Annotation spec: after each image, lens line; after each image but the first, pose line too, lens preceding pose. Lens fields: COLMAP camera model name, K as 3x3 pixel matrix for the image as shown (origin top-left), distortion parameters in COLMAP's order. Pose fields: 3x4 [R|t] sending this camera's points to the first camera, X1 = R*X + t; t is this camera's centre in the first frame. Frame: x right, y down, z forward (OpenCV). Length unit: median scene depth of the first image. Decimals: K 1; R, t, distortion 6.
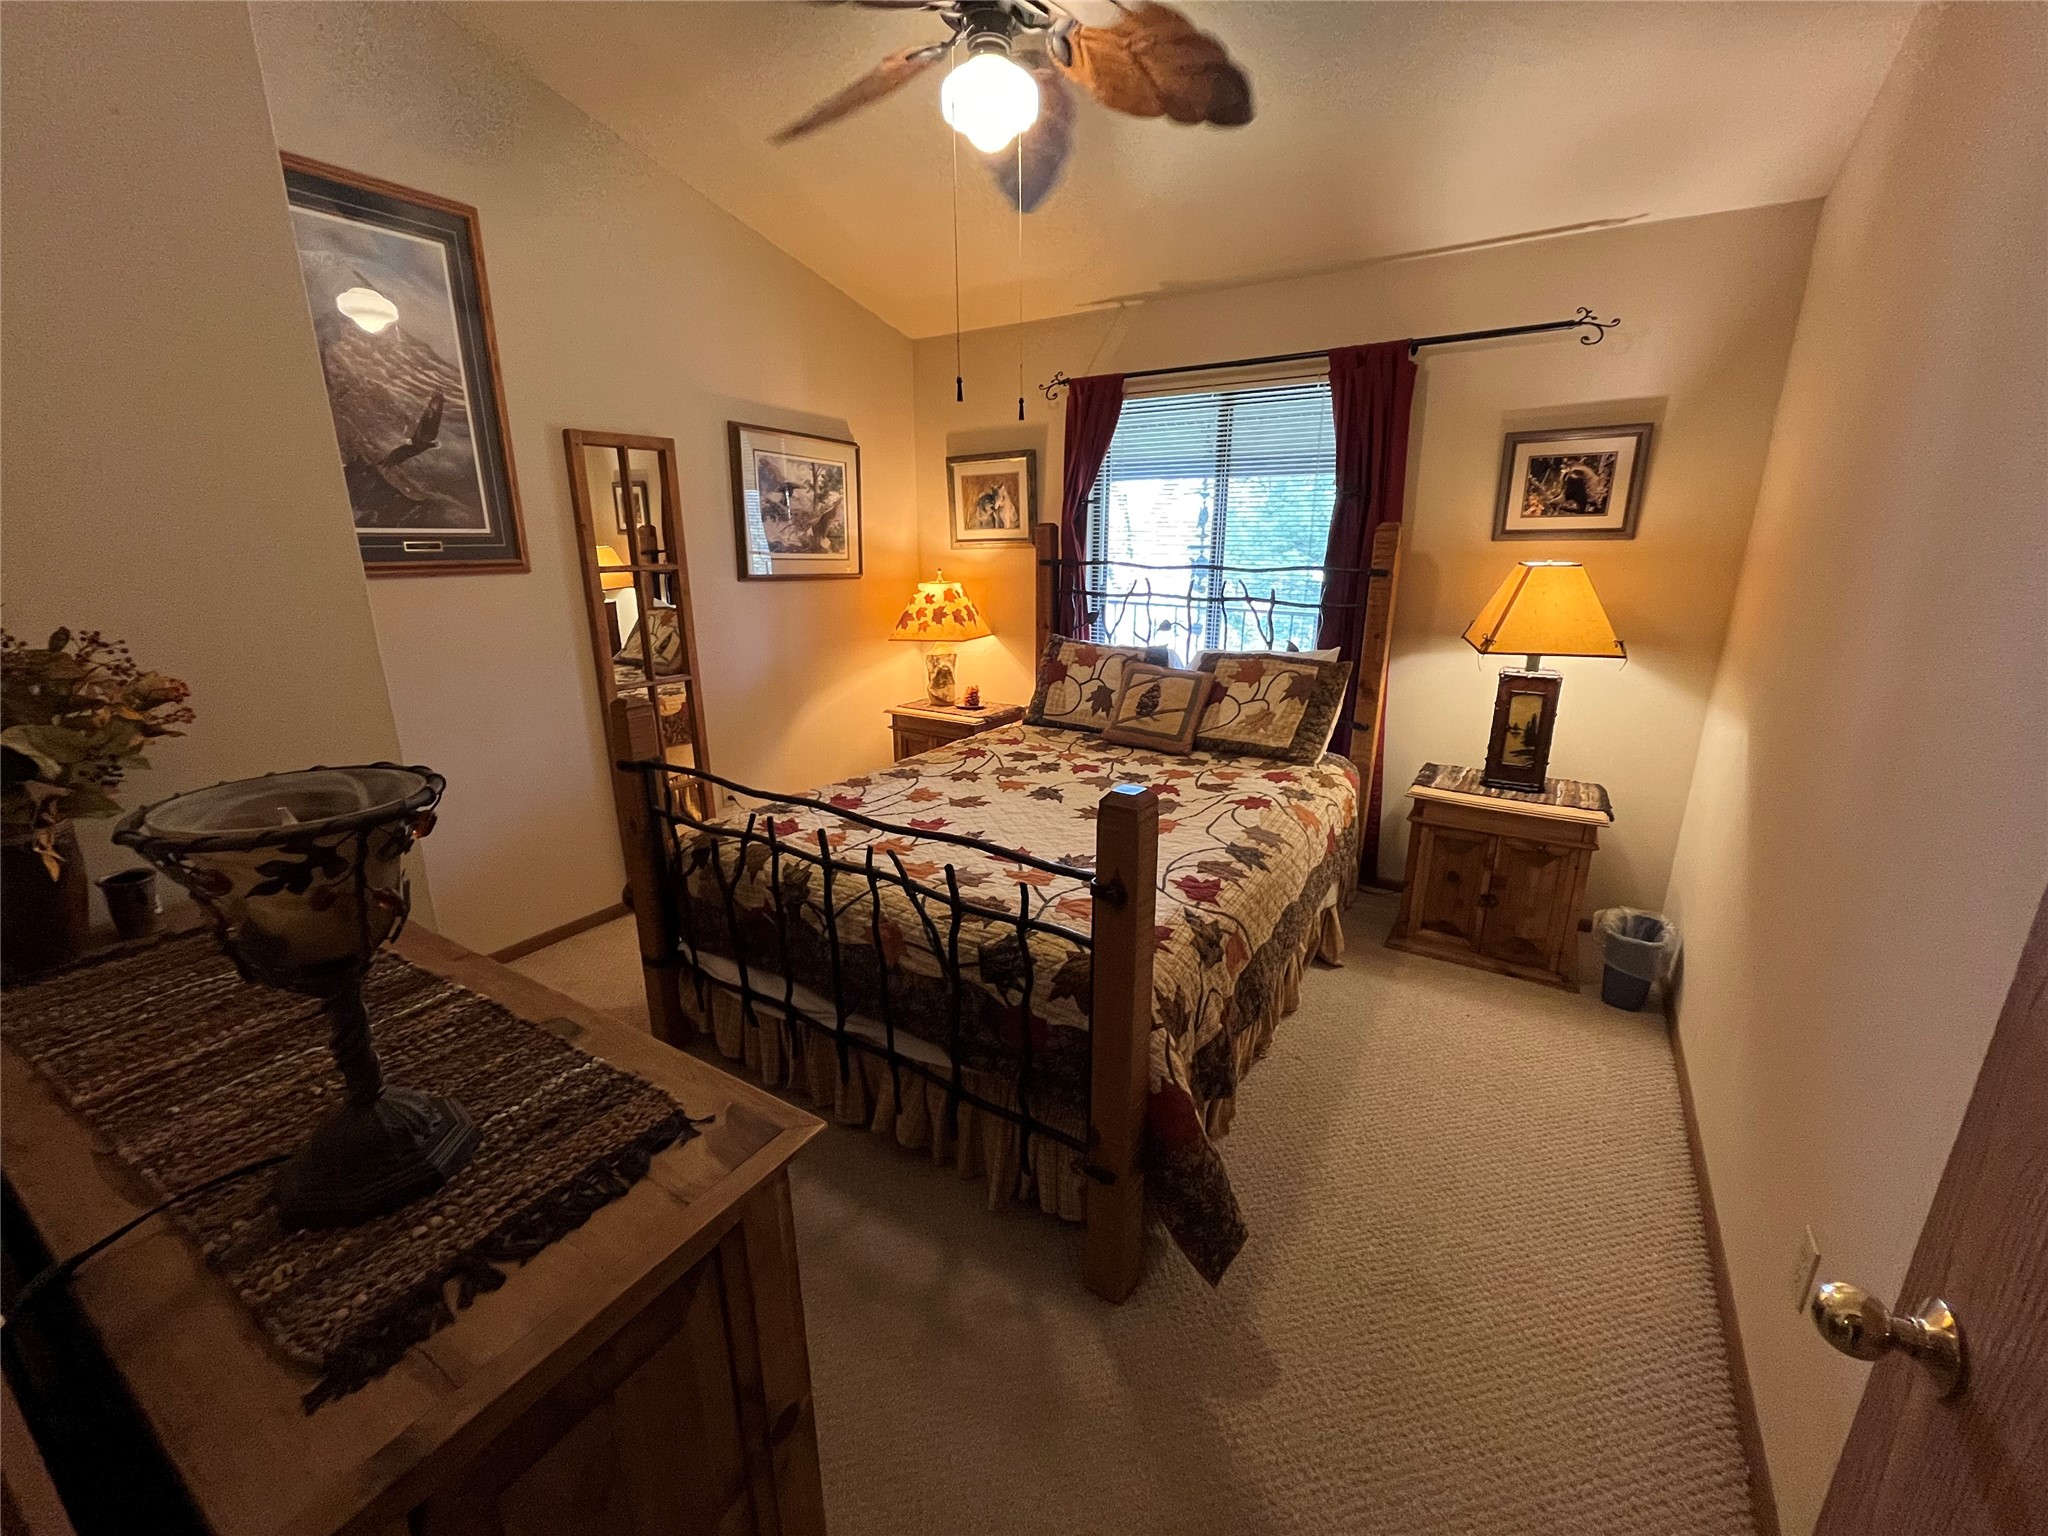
lens RADIAL K [[826.4, 0, 1022.7], [0, 826.4, 765.8], [0, 0, 1]] dist [-0.011015, 0.000017]
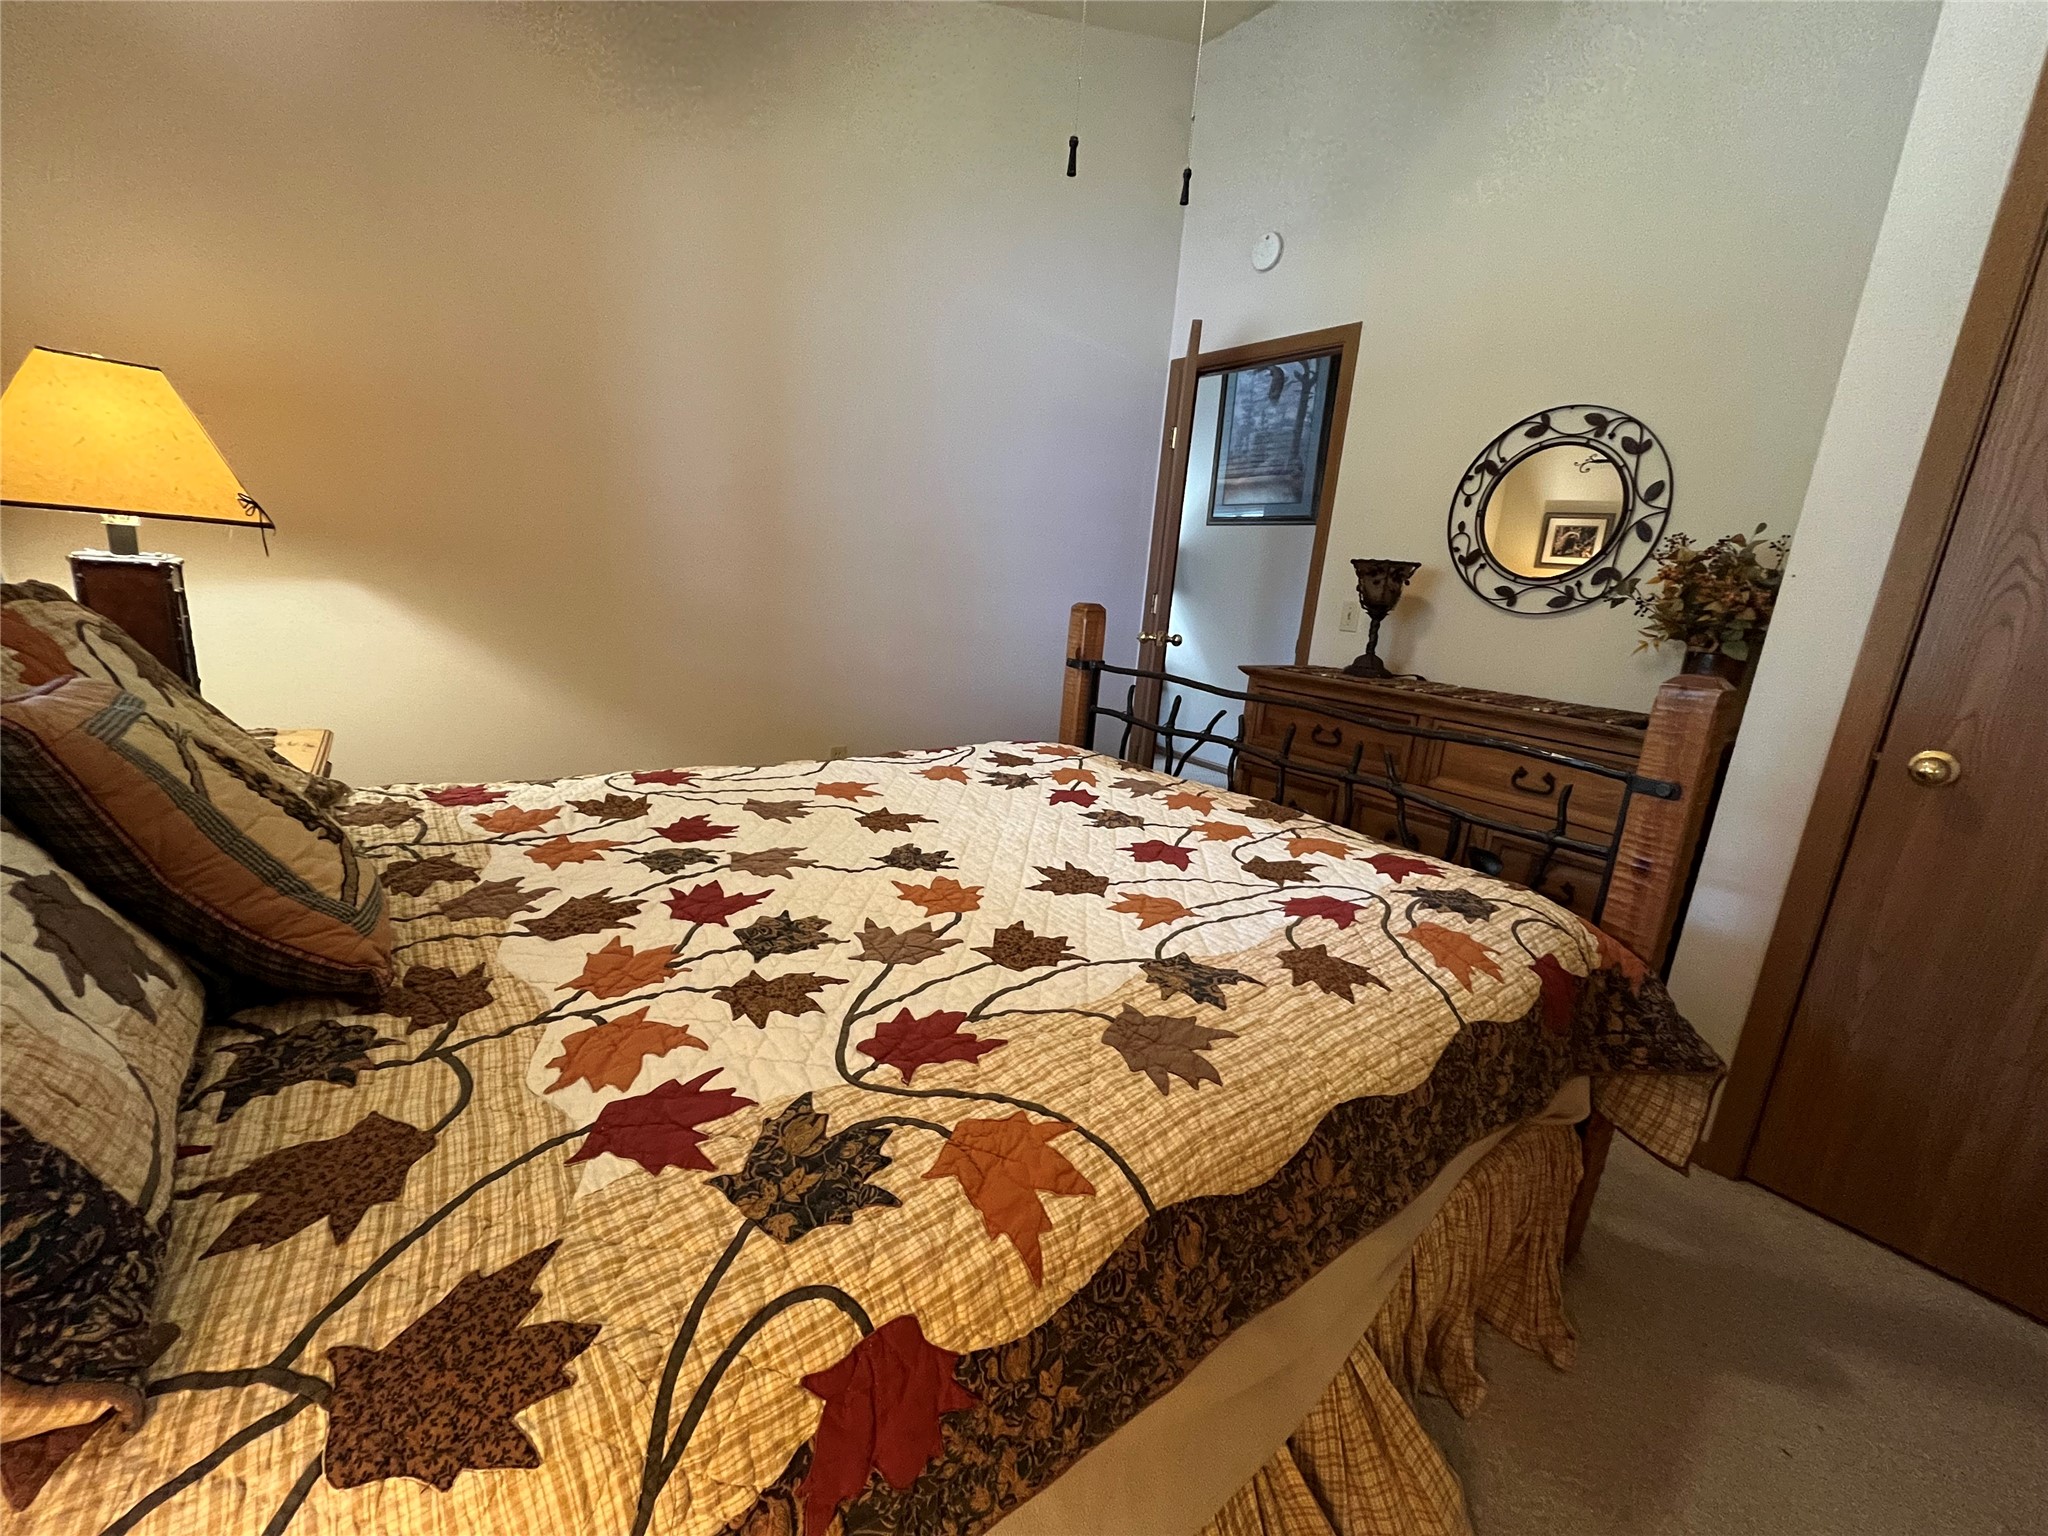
lens RADIAL K [[826.4, 0, 1028.6], [0, 826.4, 767.6], [0, 0, 1]] dist [-0.011015, 0.000017]
pose [[-0.932456, -0.154355, 0.326651, -0.175195], [0.018026, 0.883135, 0.468773, -0.228167], [-0.360835, 0.442998, -0.820702, 1.243204]]
